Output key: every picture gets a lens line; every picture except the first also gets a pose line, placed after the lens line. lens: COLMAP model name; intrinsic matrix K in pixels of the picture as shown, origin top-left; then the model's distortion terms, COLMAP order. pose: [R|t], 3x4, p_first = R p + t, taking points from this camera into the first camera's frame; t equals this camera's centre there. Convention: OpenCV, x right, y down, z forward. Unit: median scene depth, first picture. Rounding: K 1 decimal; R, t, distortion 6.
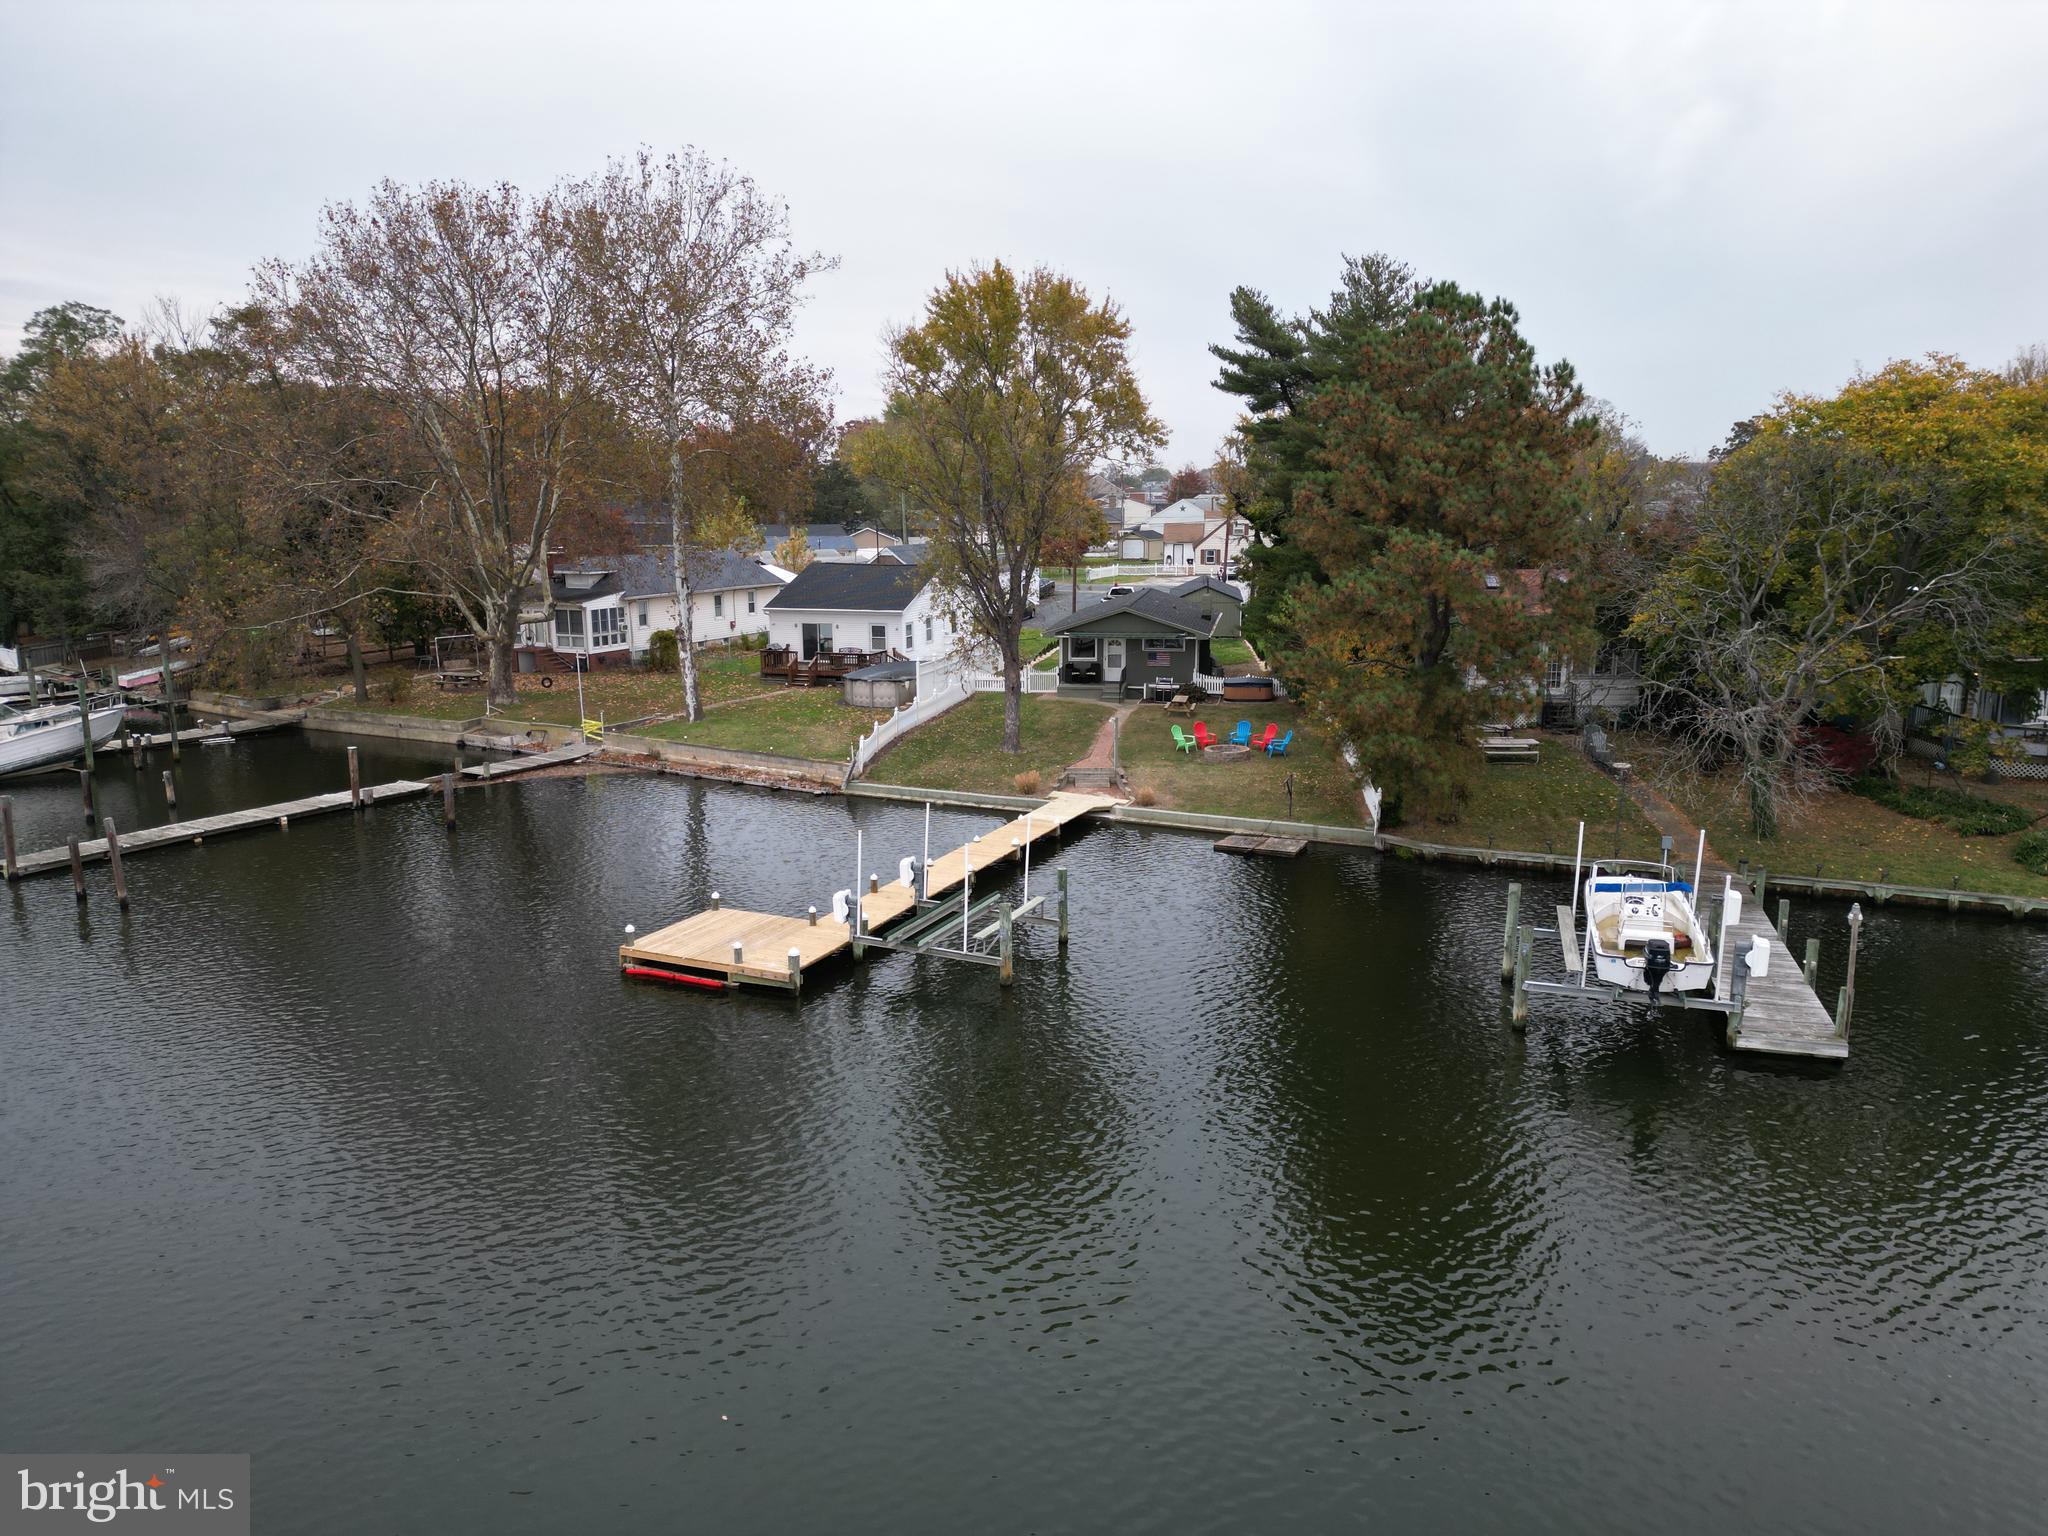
lens RADIAL K [[1448.0, 0, 1021.4], [0, 1448.0, 776.0], [0, 0, 1]] dist [0.073343, -0.068639]
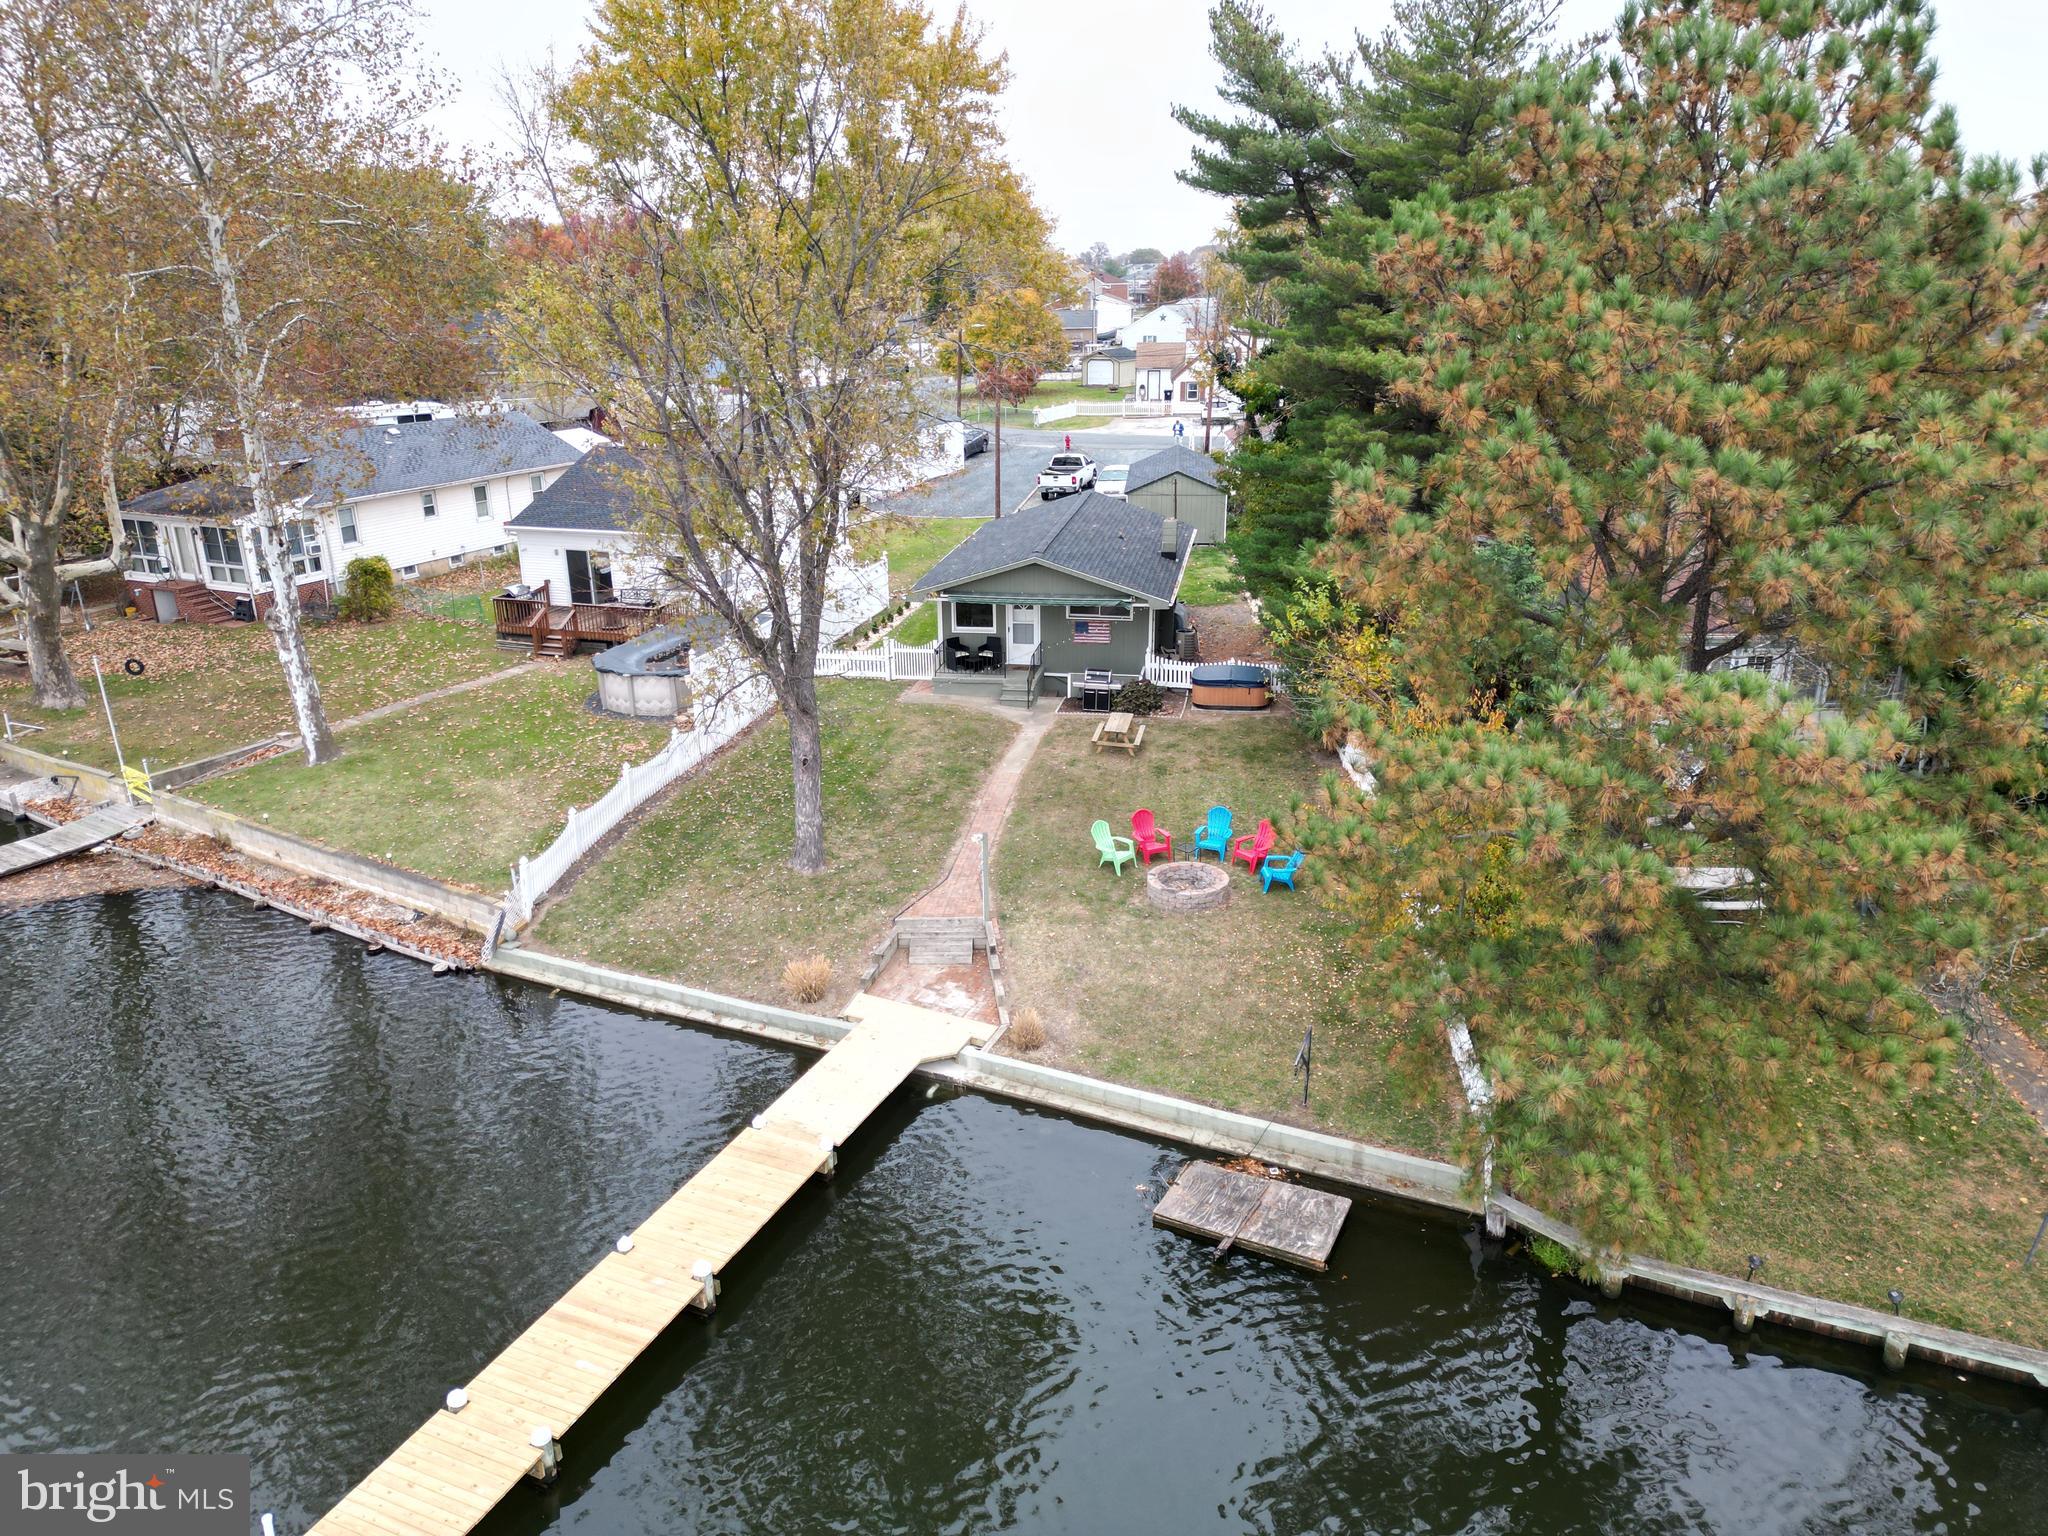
lens RADIAL K [[1448.0, 0, 1021.4], [0, 1448.0, 776.0], [0, 0, 1]] dist [0.073343, -0.068639]
pose [[0.999957, -0.006707, 0.006427, 0.065567], [0.005745, 0.990219, 0.139404, -0.117912], [-0.007299, -0.139361, 0.990215, 0.400001]]
